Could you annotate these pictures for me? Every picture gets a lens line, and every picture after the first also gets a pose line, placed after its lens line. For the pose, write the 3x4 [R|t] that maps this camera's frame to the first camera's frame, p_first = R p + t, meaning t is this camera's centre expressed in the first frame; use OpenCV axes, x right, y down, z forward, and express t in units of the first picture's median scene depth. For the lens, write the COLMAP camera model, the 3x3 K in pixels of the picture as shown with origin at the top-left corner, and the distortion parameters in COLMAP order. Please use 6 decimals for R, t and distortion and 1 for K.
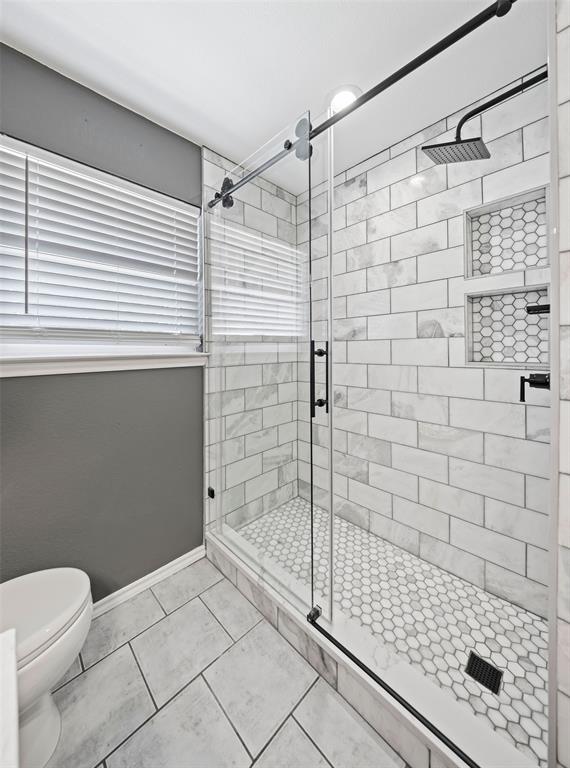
lens RADIAL K [[281.5, 0, 270.7], [0, 281.5, 351.3], [0, 0, 1]] dist [0.007204, 0.000018]
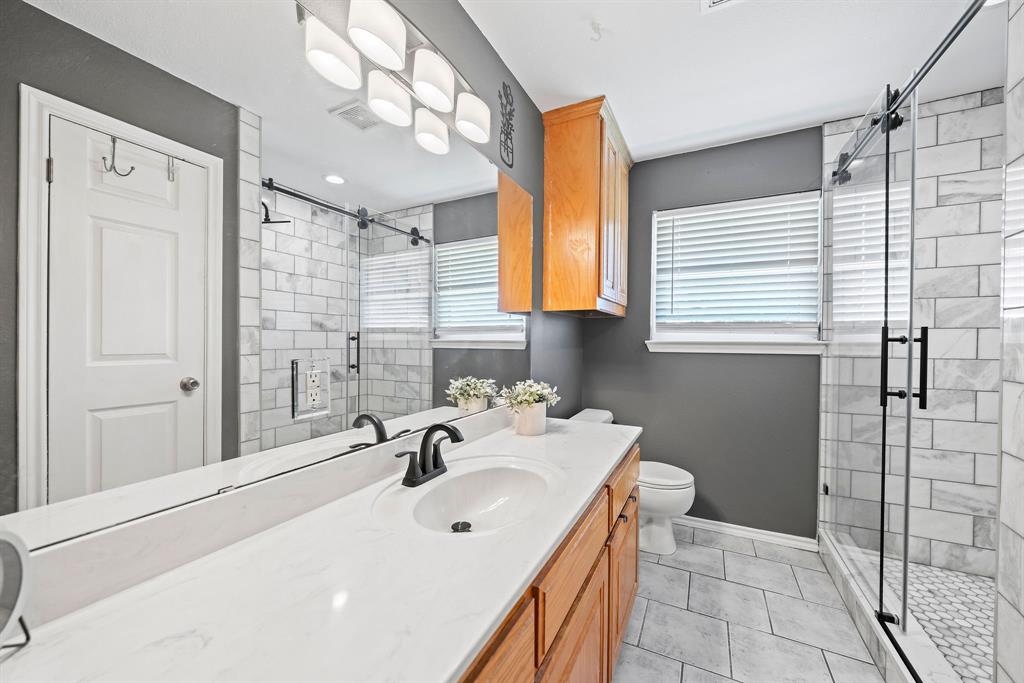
lens RADIAL K [[372.8, 0, 513.0], [0, 372.8, 343.5], [0, 0, 1]] dist [-0.007432, -0.000068]
pose [[0.324636, 0.009596, -0.945790, 0.612861], [-0.008539, 0.999938, 0.007215, 0.013349], [0.945800, 0.005734, 0.324698, -0.393841]]
